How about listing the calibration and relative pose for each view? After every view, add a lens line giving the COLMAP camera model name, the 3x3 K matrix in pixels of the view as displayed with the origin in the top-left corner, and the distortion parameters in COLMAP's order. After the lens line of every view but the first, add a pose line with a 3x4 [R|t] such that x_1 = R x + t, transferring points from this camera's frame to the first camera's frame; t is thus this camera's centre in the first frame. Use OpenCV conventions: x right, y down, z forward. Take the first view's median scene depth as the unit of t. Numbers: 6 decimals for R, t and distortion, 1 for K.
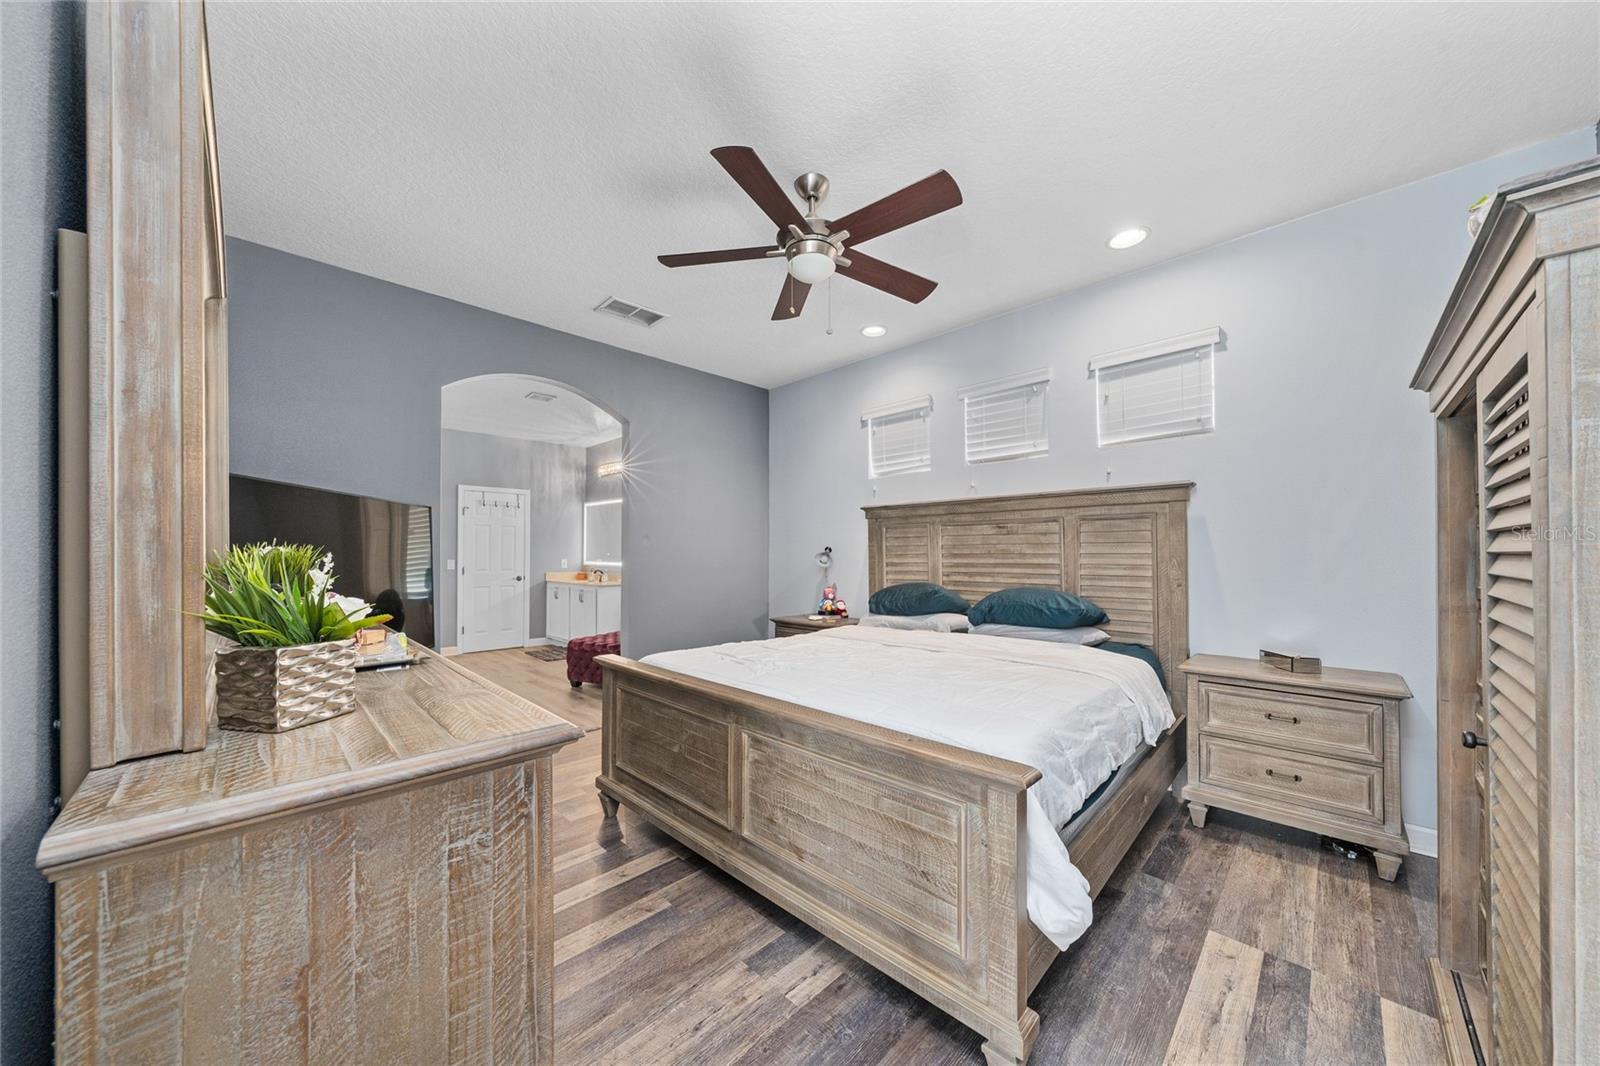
lens RADIAL K [[546.3, 0, 807.6], [0, 546.3, 543.4], [0, 0, 1]] dist [0.002207, 0.000216]
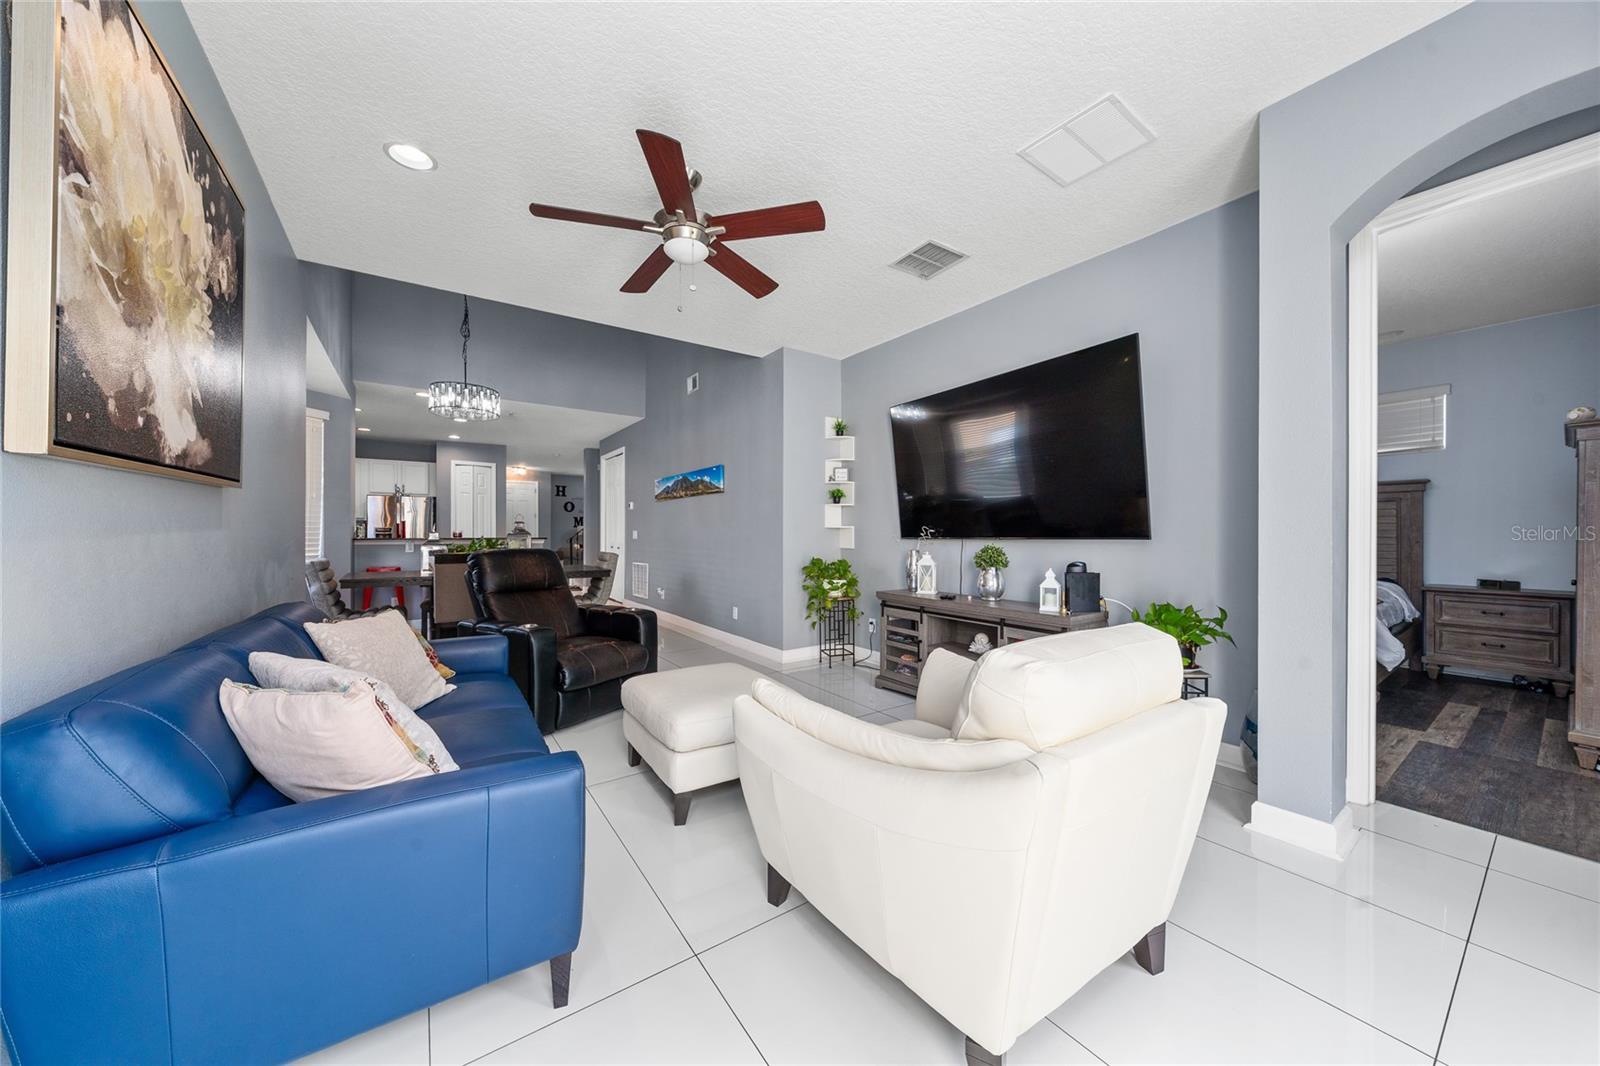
lens RADIAL K [[546.3, 0, 795.1], [0, 546.3, 534.4], [0, 0, 1]] dist [0.002207, 0.000216]
pose [[0.982007, -0.007902, -0.188680, -1.010756], [0.012737, 0.999621, 0.024426, -0.012323], [0.188416, -0.026389, 0.981735, -1.158239]]
